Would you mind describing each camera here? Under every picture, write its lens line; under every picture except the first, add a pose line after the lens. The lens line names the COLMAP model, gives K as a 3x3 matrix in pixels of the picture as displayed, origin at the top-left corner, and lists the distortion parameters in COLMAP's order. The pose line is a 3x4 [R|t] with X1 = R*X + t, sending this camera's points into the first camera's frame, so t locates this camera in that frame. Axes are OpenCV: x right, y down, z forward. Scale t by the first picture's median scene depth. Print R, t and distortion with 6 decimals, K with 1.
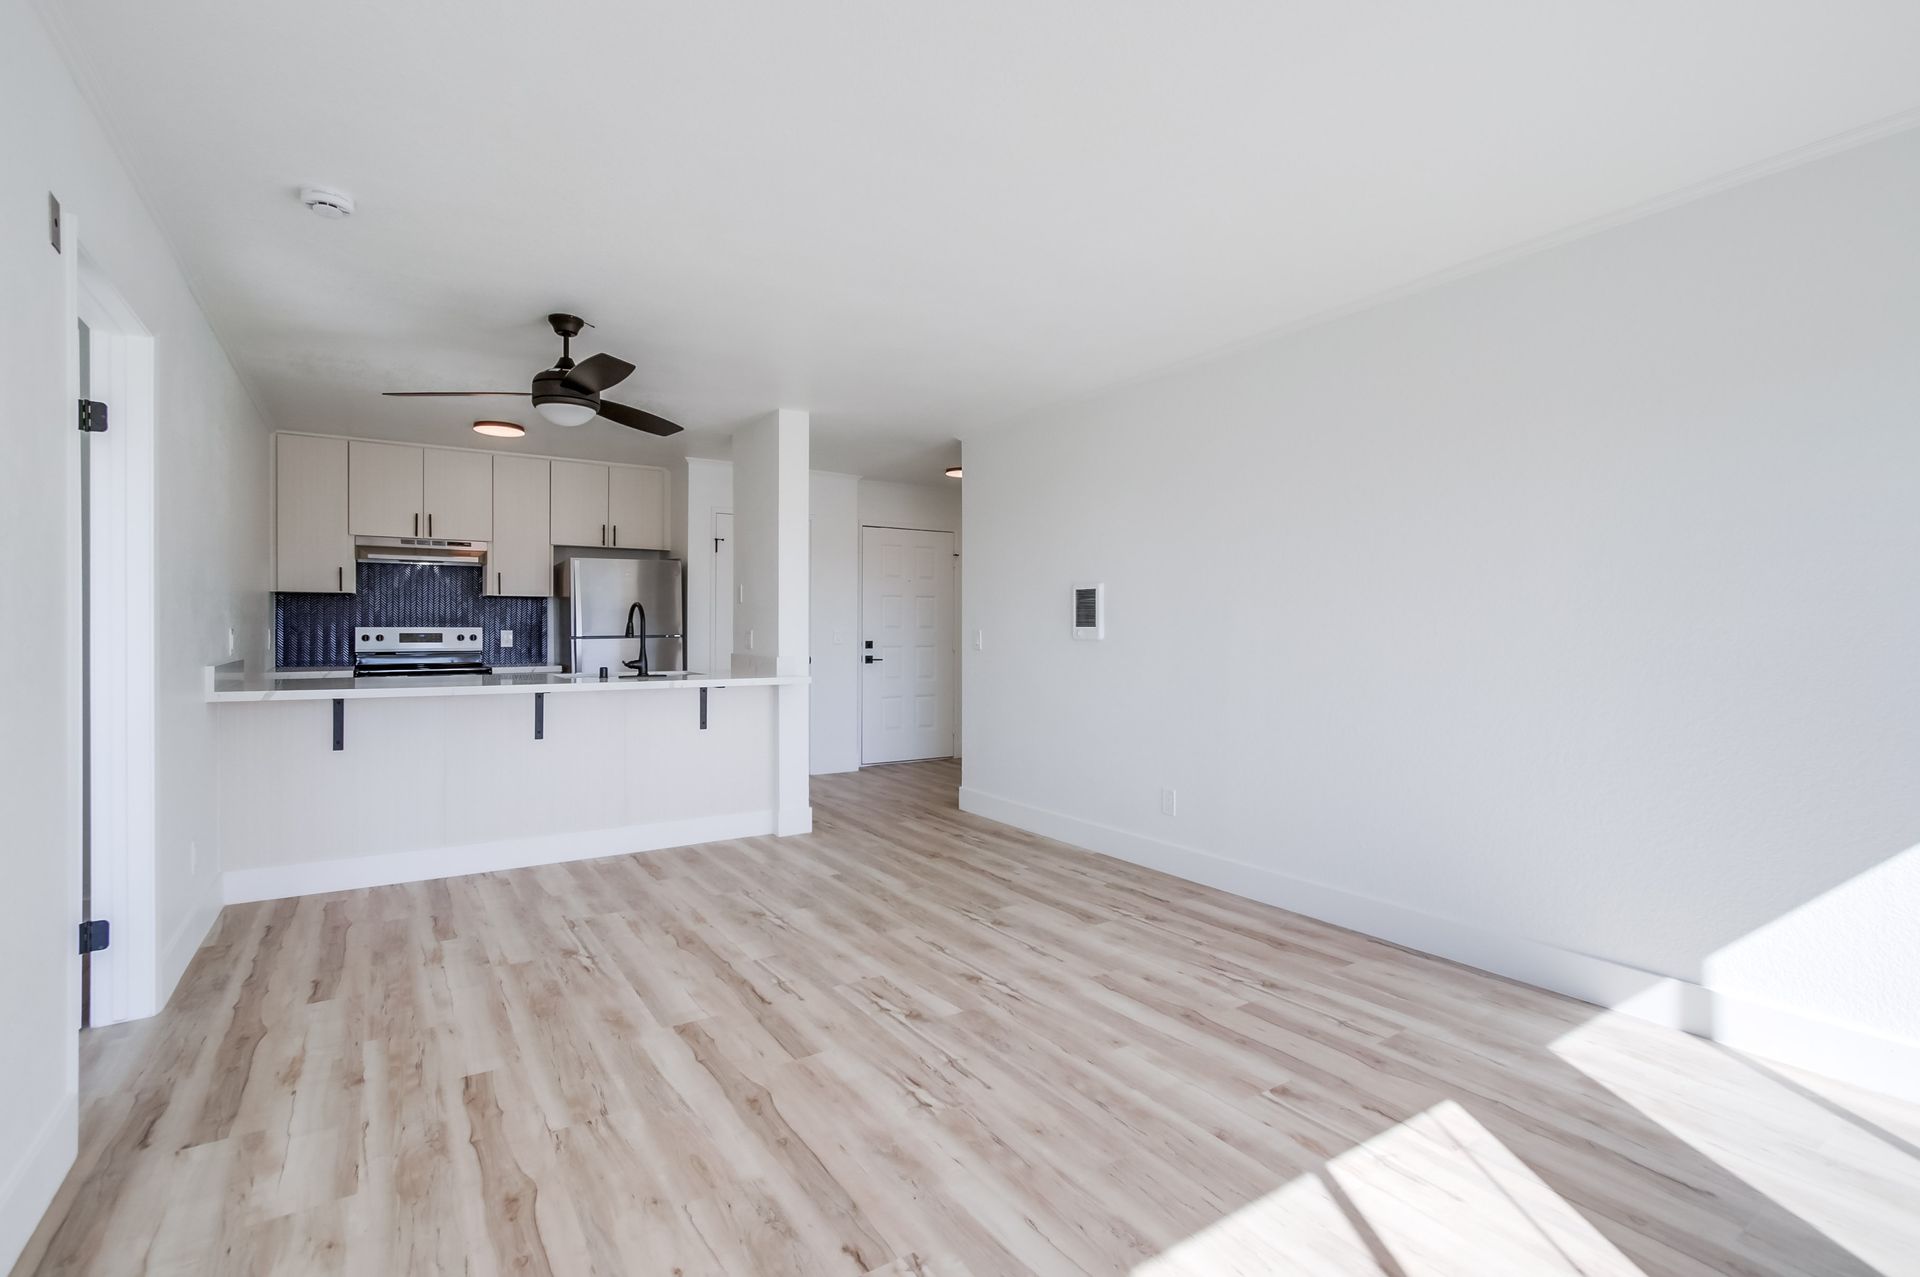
lens RADIAL K [[875.2, 0, 959.6], [0, 875.2, 633.2], [0, 0, 1]] dist [0.000635, 0.001887]
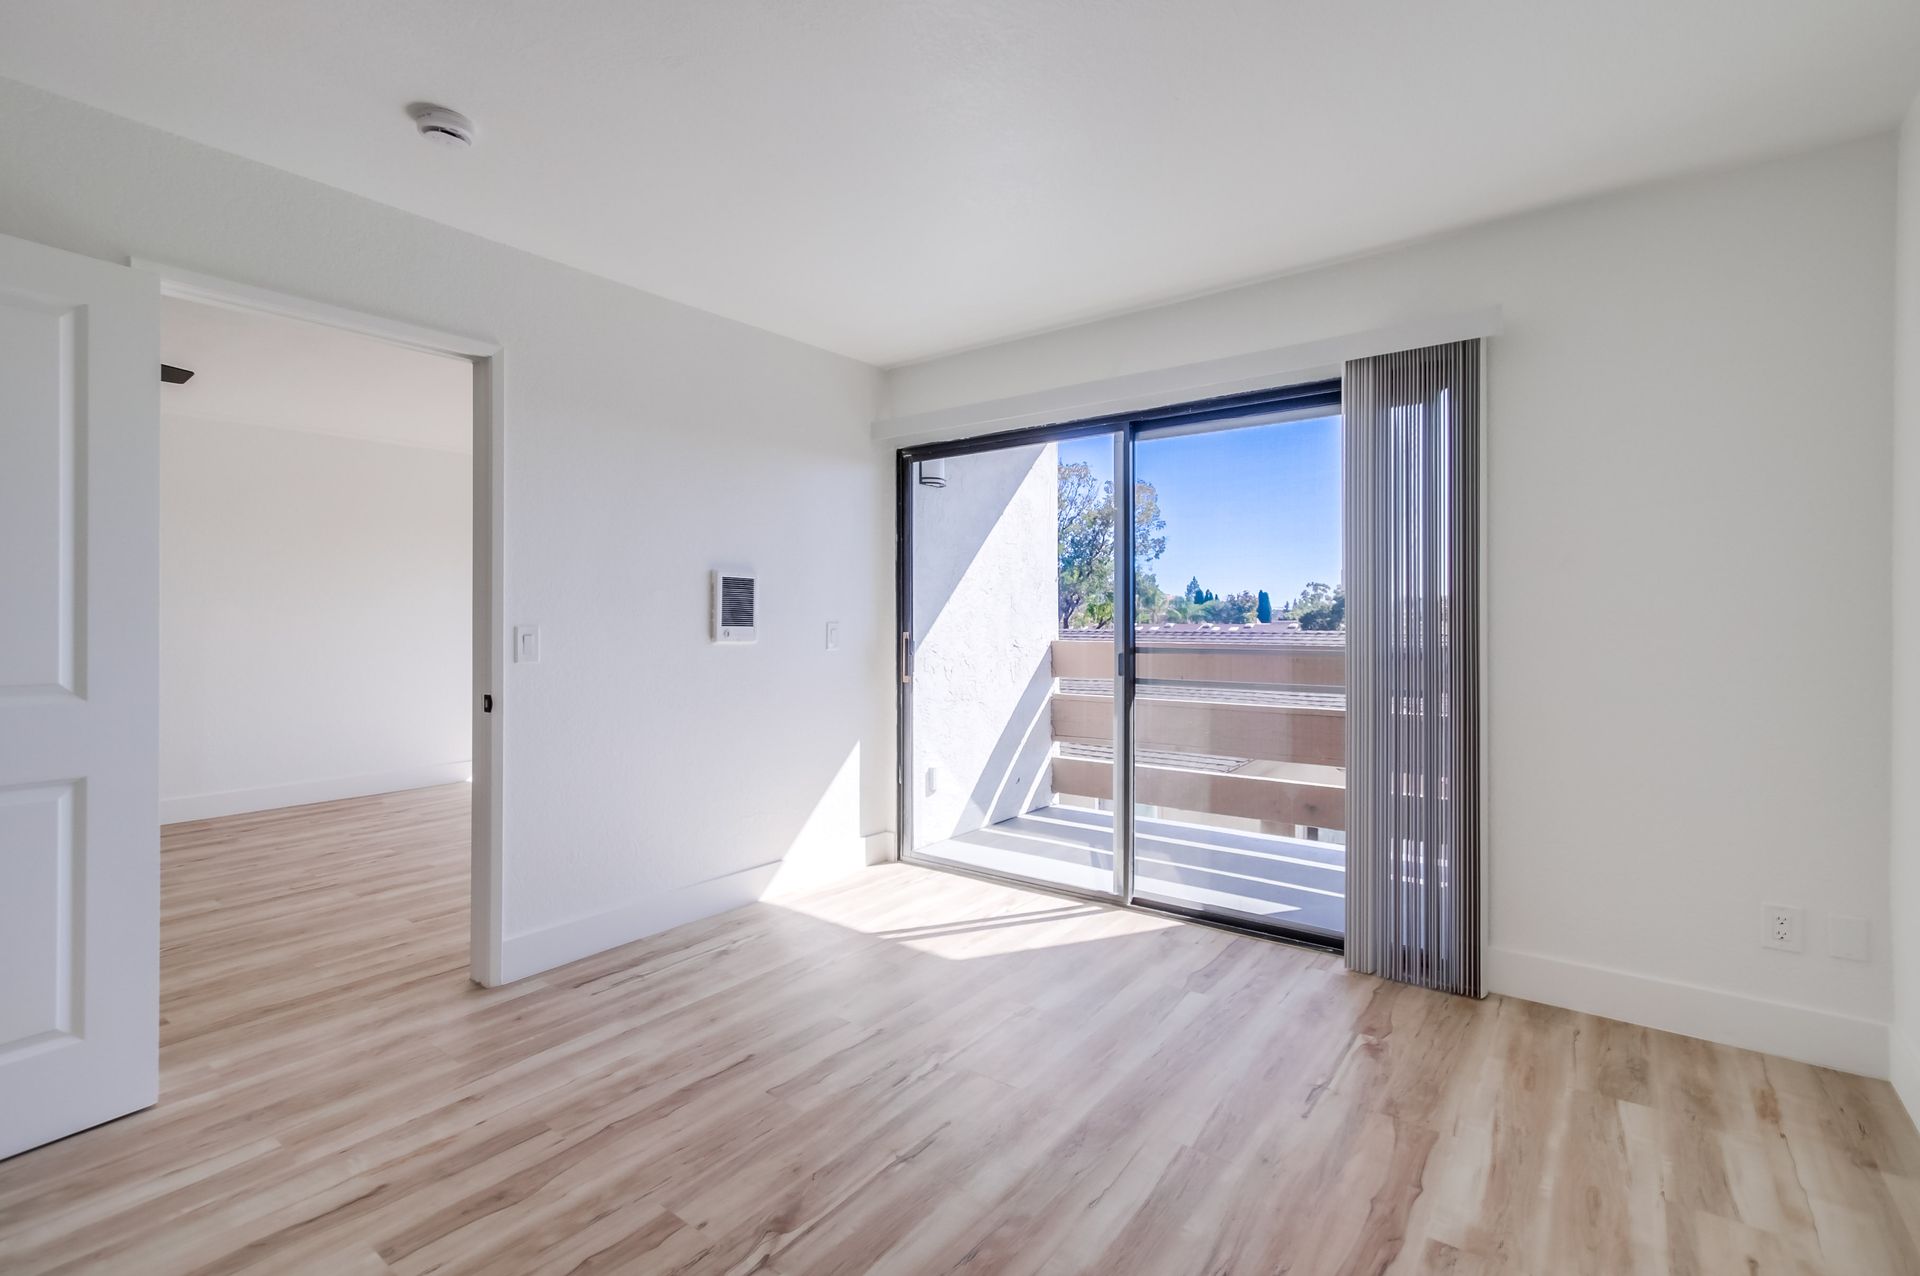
lens RADIAL K [[875.2, 0, 967.5], [0, 875.2, 624.2], [0, 0, 1]] dist [0.000635, 0.001887]
pose [[-0.337946, -0.007175, 0.941138, -1.025309], [0.001795, 0.999964, 0.008268, -0.009952], [-0.941164, 0.004484, -0.337921, 0.266288]]
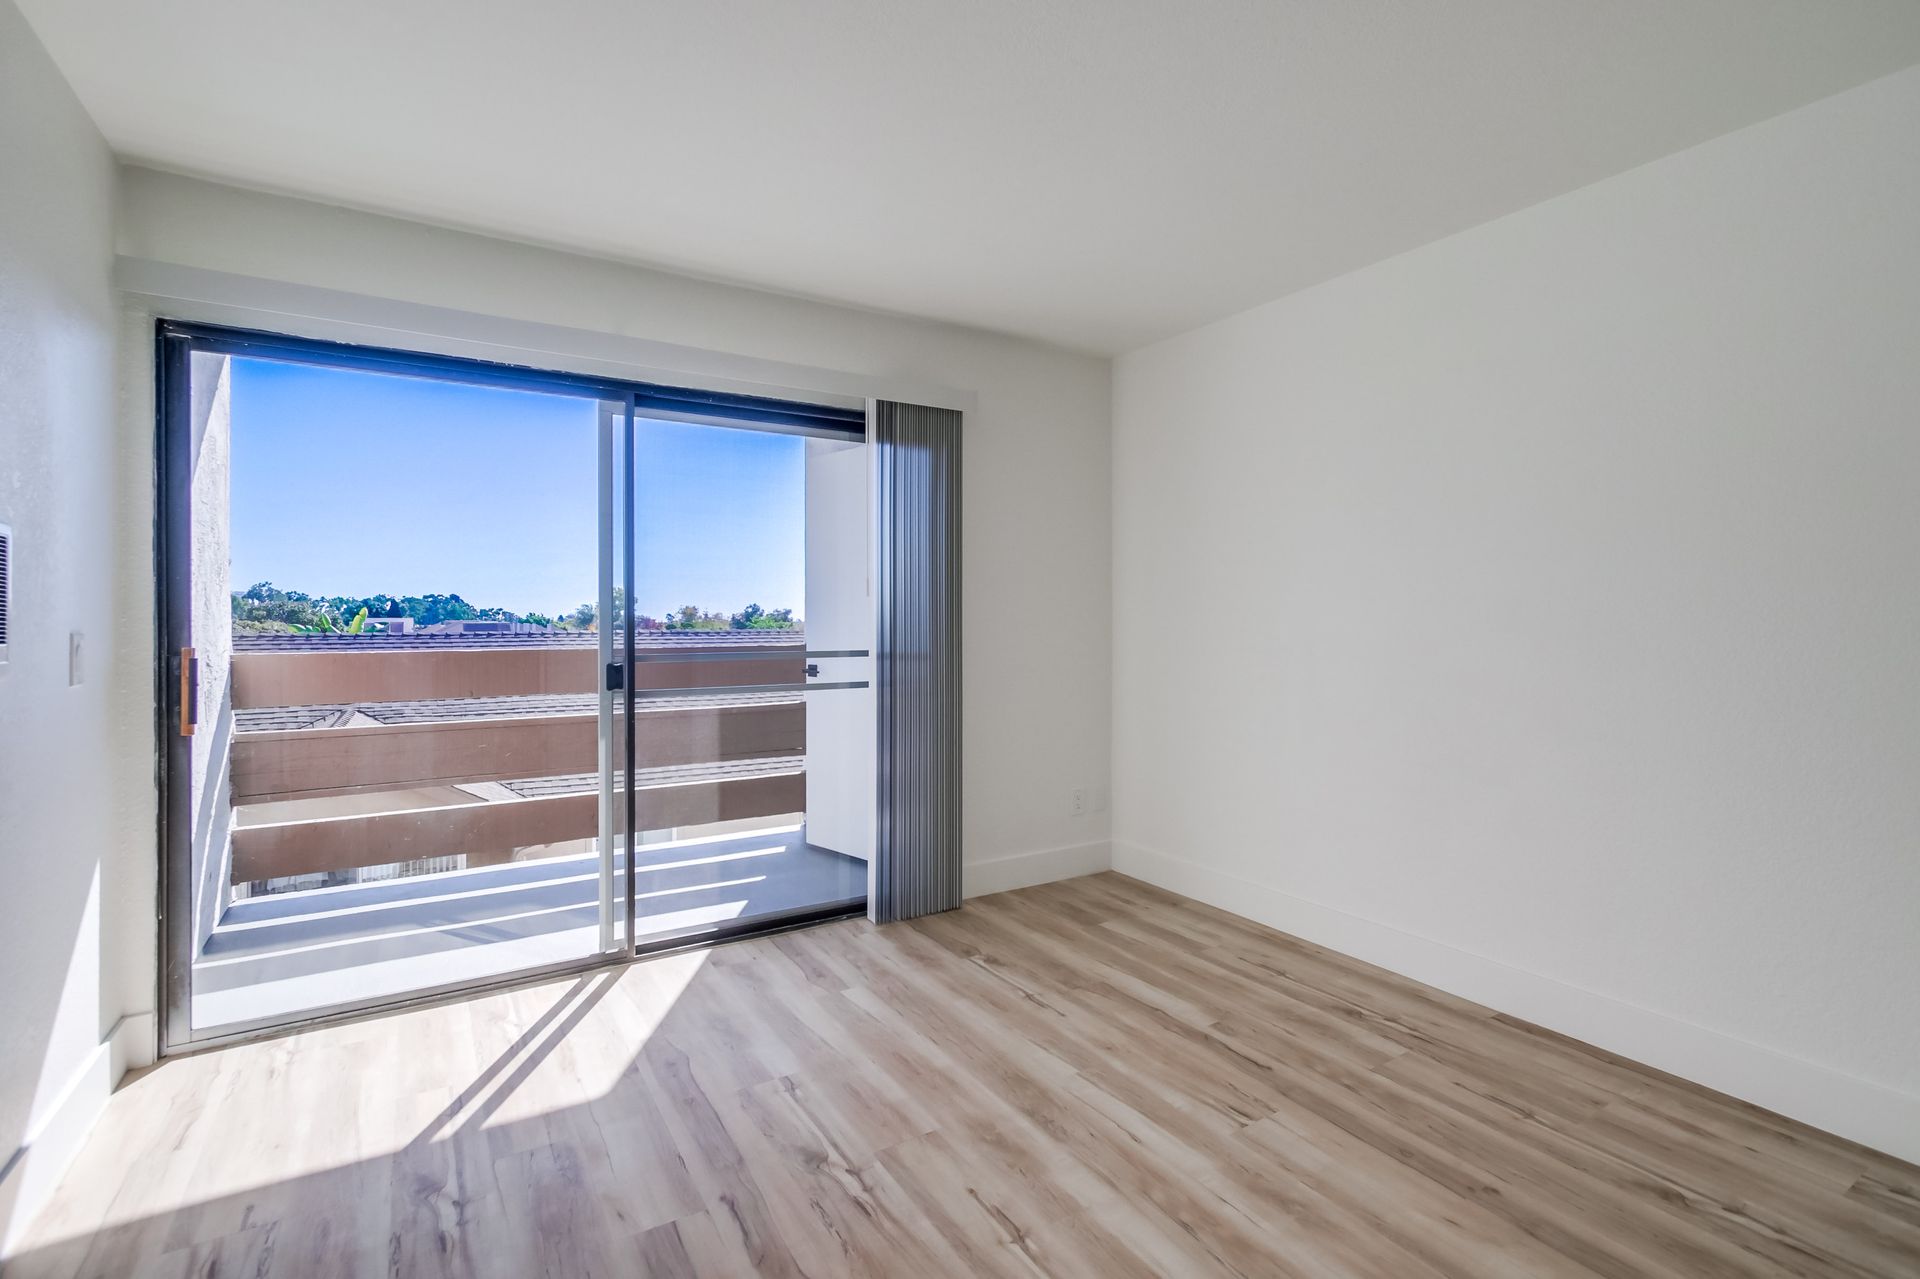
lens RADIAL K [[875.2, 0, 964.6], [0, 875.2, 581.5], [0, 0, 1]] dist [0.000635, 0.001887]
pose [[-0.999496, 0.001948, 0.031685, -0.647752], [0.000803, 0.999348, -0.036098, -0.012110], [-0.031734, -0.036054, -0.998846, 0.508895]]
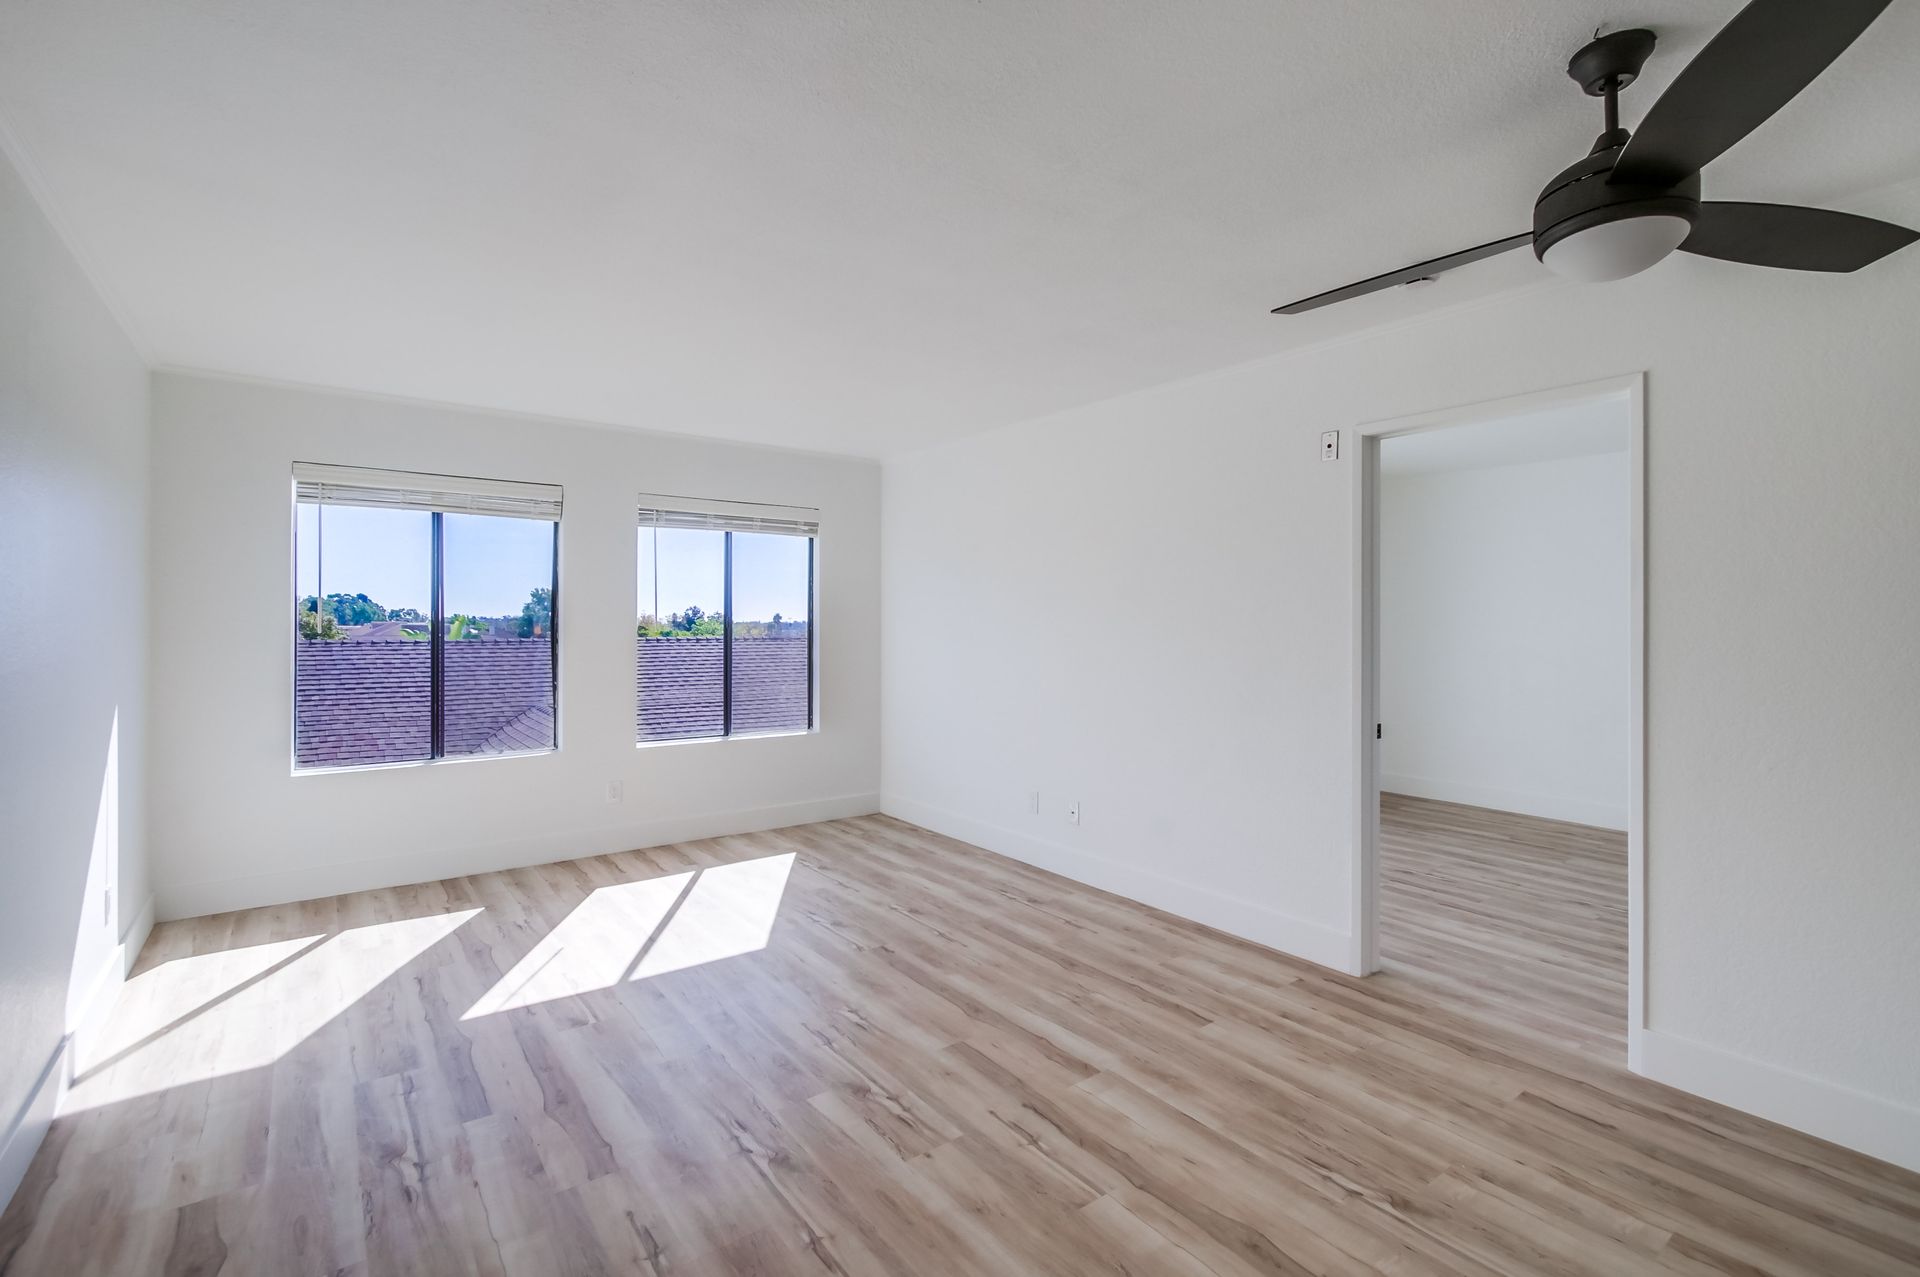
lens RADIAL K [[875.2, 0, 963.9], [0, 875.2, 621.2], [0, 0, 1]] dist [0.000635, 0.001887]
pose [[-0.997791, -0.004512, -0.066281, -0.049995], [-0.004913, 0.999971, 0.005898, -0.038344], [0.066253, 0.006211, -0.997784, 0.993898]]
